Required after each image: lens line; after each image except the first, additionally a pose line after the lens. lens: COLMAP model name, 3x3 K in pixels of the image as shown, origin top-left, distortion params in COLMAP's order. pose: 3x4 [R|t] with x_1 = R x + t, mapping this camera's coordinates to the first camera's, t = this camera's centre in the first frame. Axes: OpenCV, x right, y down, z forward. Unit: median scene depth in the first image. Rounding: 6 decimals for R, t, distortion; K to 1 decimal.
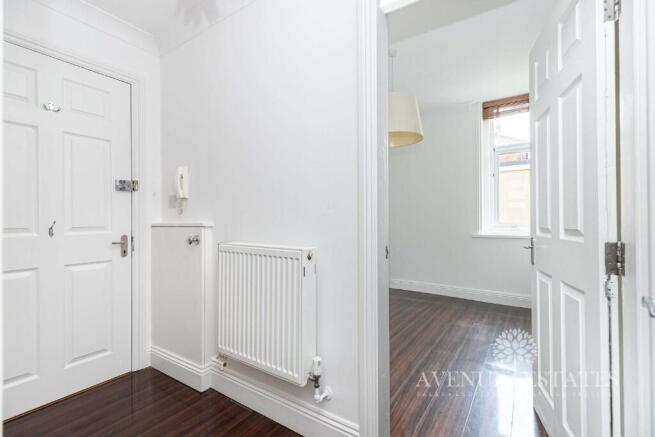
lens RADIAL K [[300.9, 0, 327.7], [0, 300.9, 217.7], [0, 0, 1]] dist [0.015614, -0.000496]
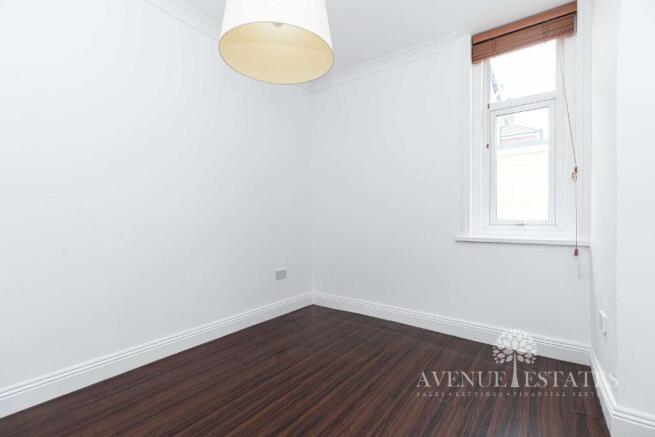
lens RADIAL K [[300.9, 0, 326.7], [0, 300.9, 221.5], [0, 0, 1]] dist [0.015614, -0.000496]
pose [[0.999430, 0.003283, -0.033586, 0.198712], [-0.002572, 0.999772, 0.021192, 0.004572], [0.033648, -0.021093, 0.999211, 0.292564]]
